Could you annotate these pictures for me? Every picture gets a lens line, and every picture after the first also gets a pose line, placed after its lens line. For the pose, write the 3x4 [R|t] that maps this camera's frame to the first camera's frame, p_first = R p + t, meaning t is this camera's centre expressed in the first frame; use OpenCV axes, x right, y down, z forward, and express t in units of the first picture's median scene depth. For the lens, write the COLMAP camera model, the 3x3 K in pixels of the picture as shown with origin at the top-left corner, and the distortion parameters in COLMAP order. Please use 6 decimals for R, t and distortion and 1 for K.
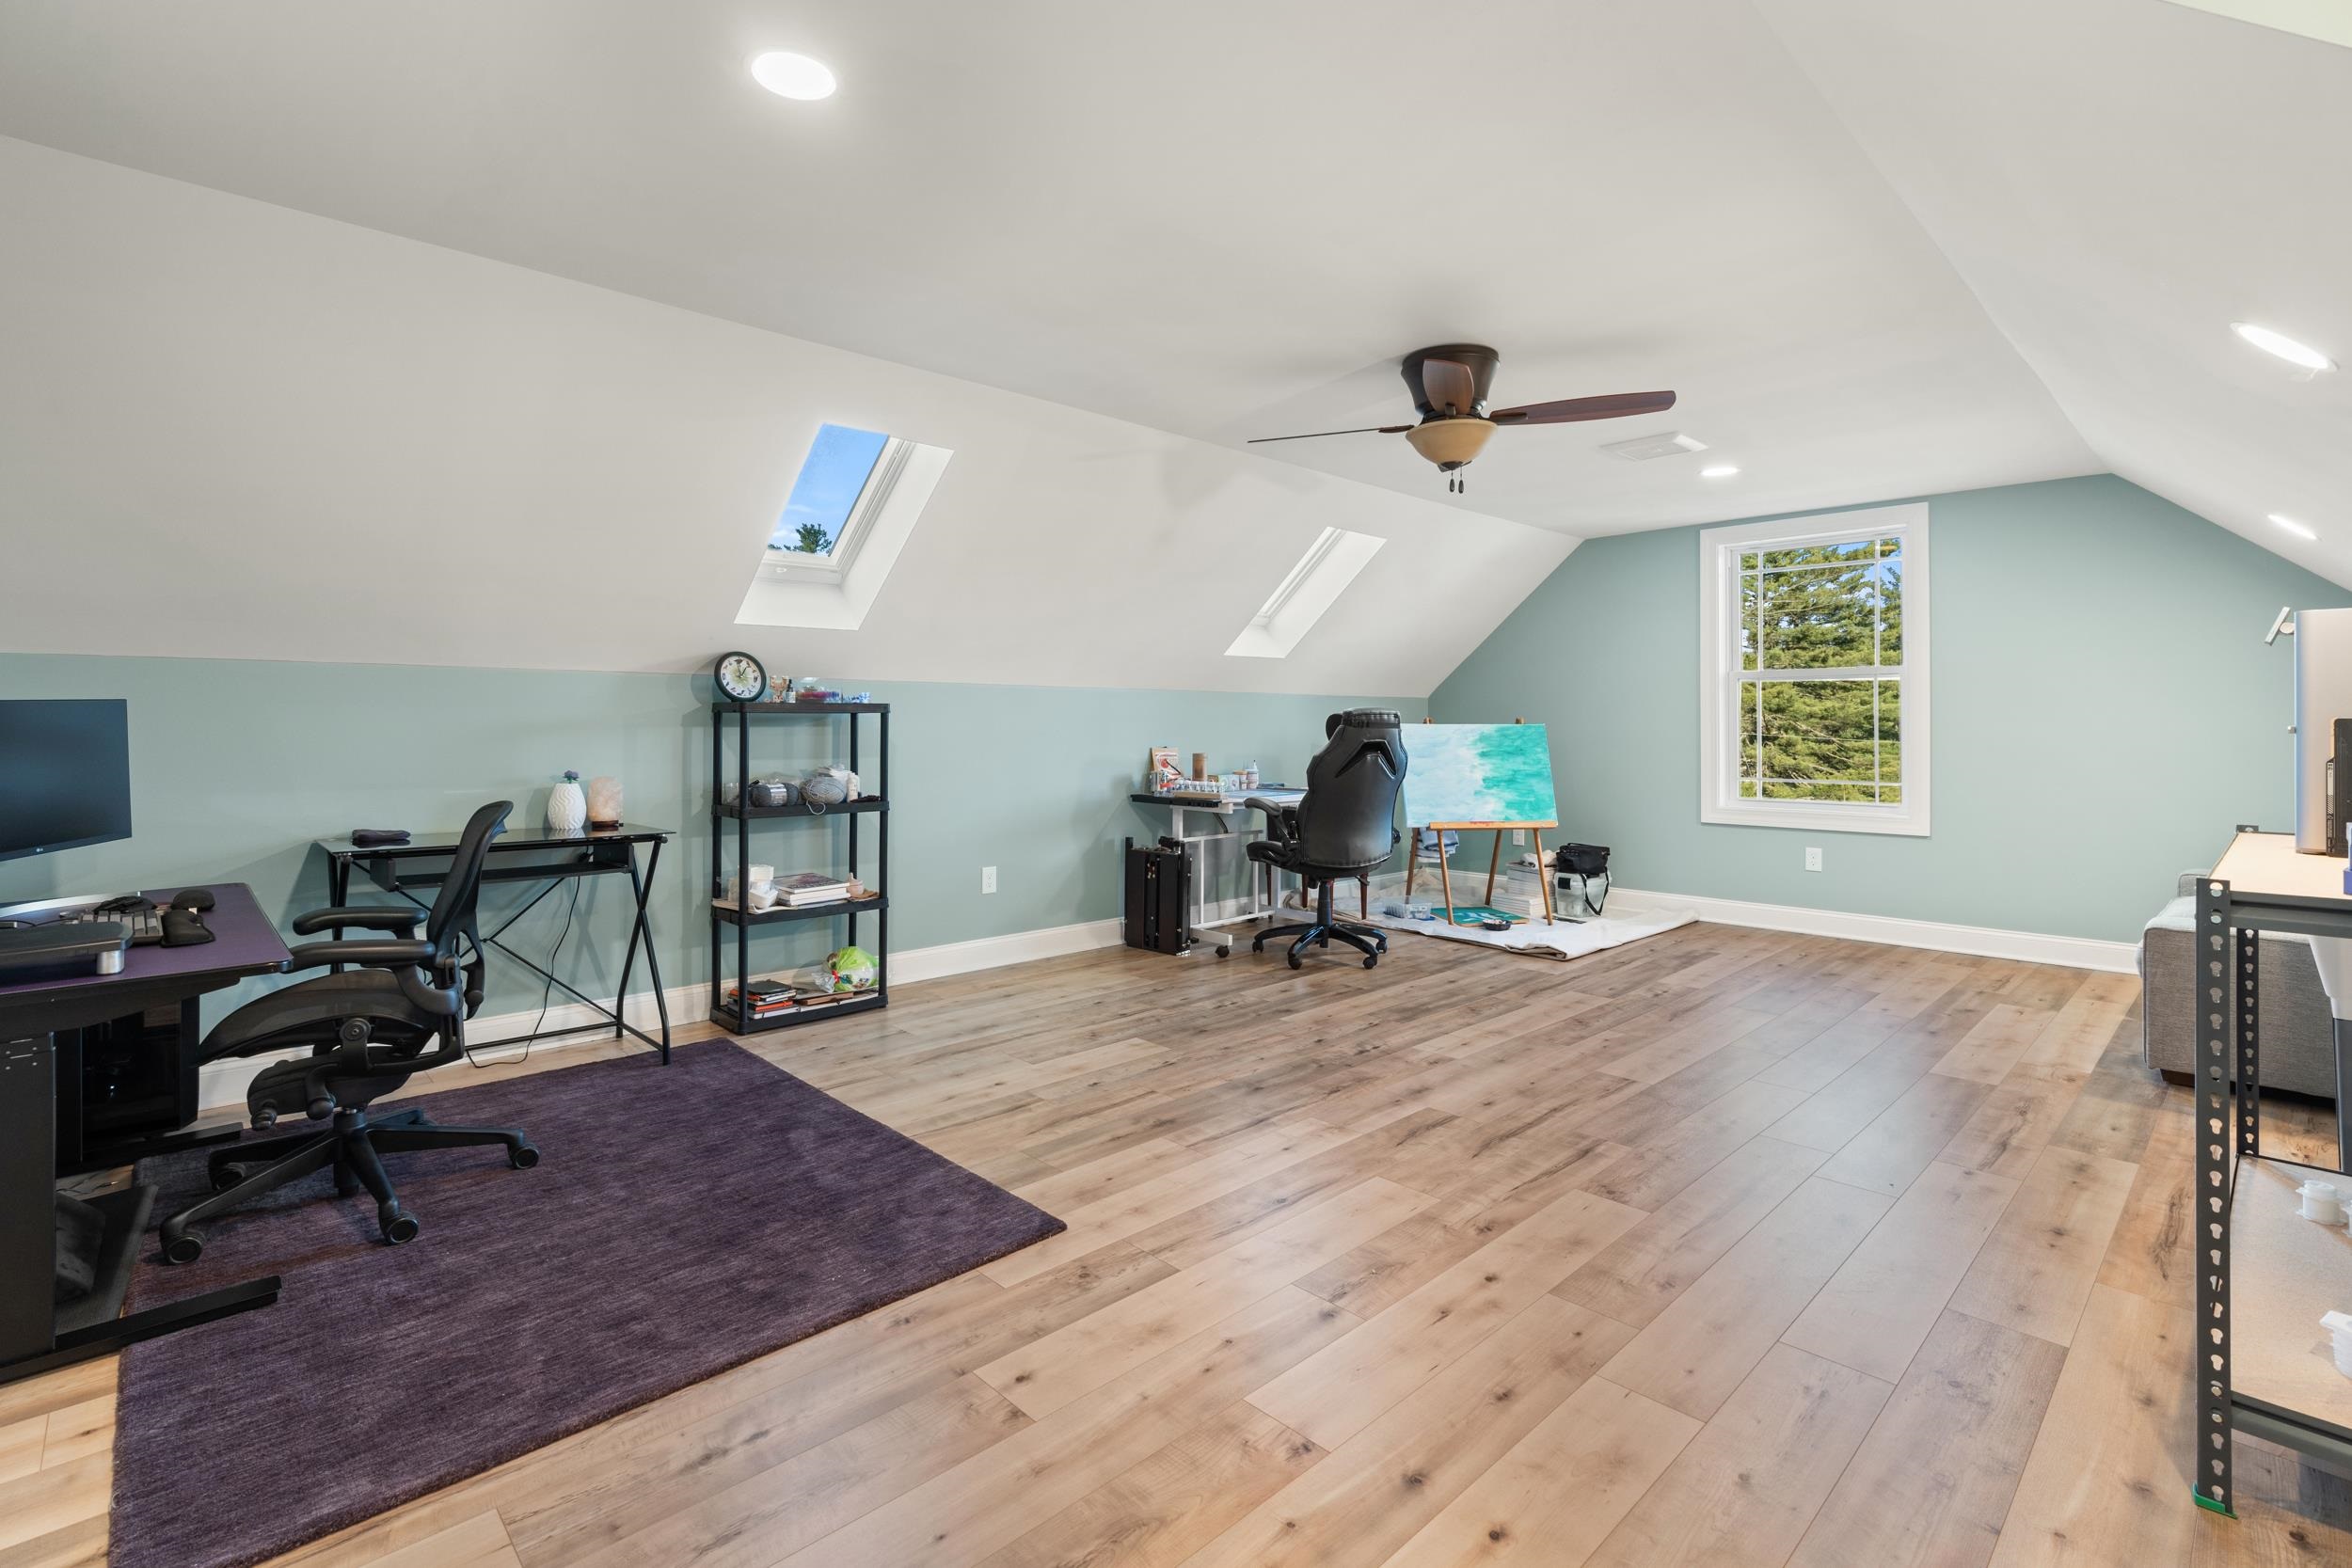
lens RADIAL K [[1074.5, 0, 1187.4], [0, 1074.5, 719.4], [0, 0, 1]] dist [-0.007414, 0.002614]
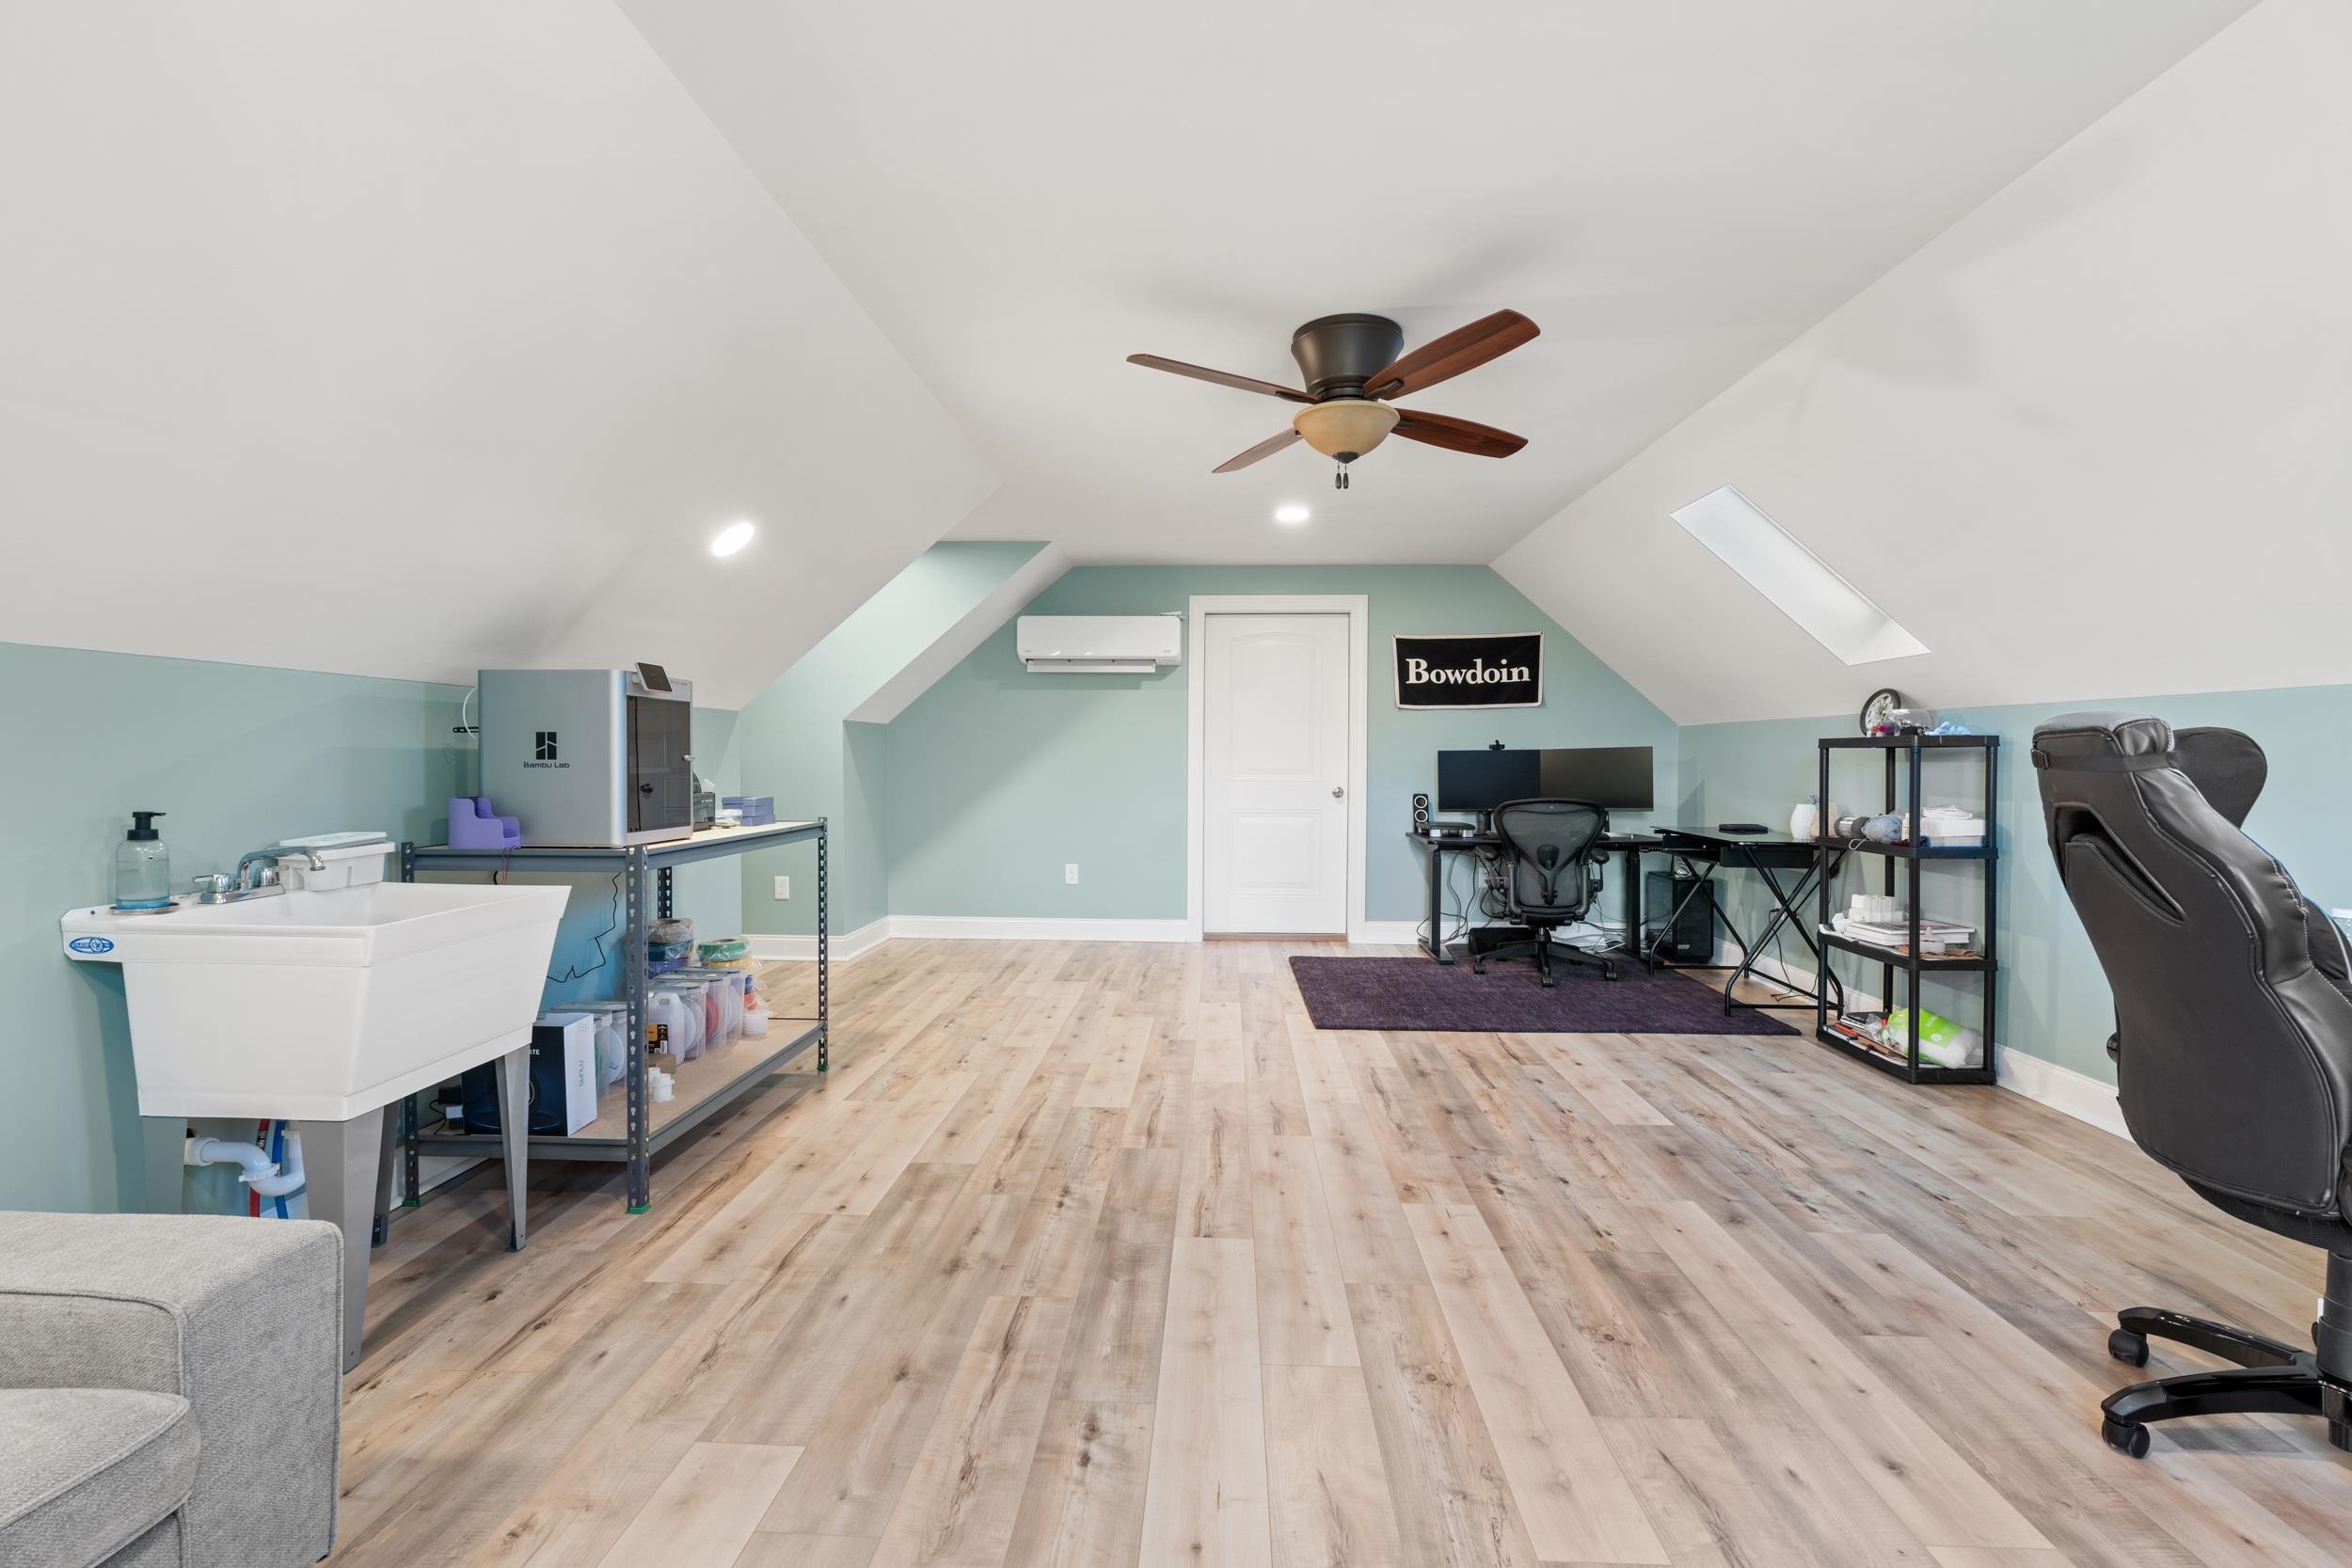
lens RADIAL K [[1074.5, 0, 1175.2], [0, 1074.5, 770.6], [0, 0, 1]] dist [-0.007414, 0.002614]
pose [[-0.728214, 0.006300, -0.685321, 1.012171], [-0.000207, 0.999956, 0.009412, 0.007567], [0.685350, 0.006996, -0.728180, 1.652457]]
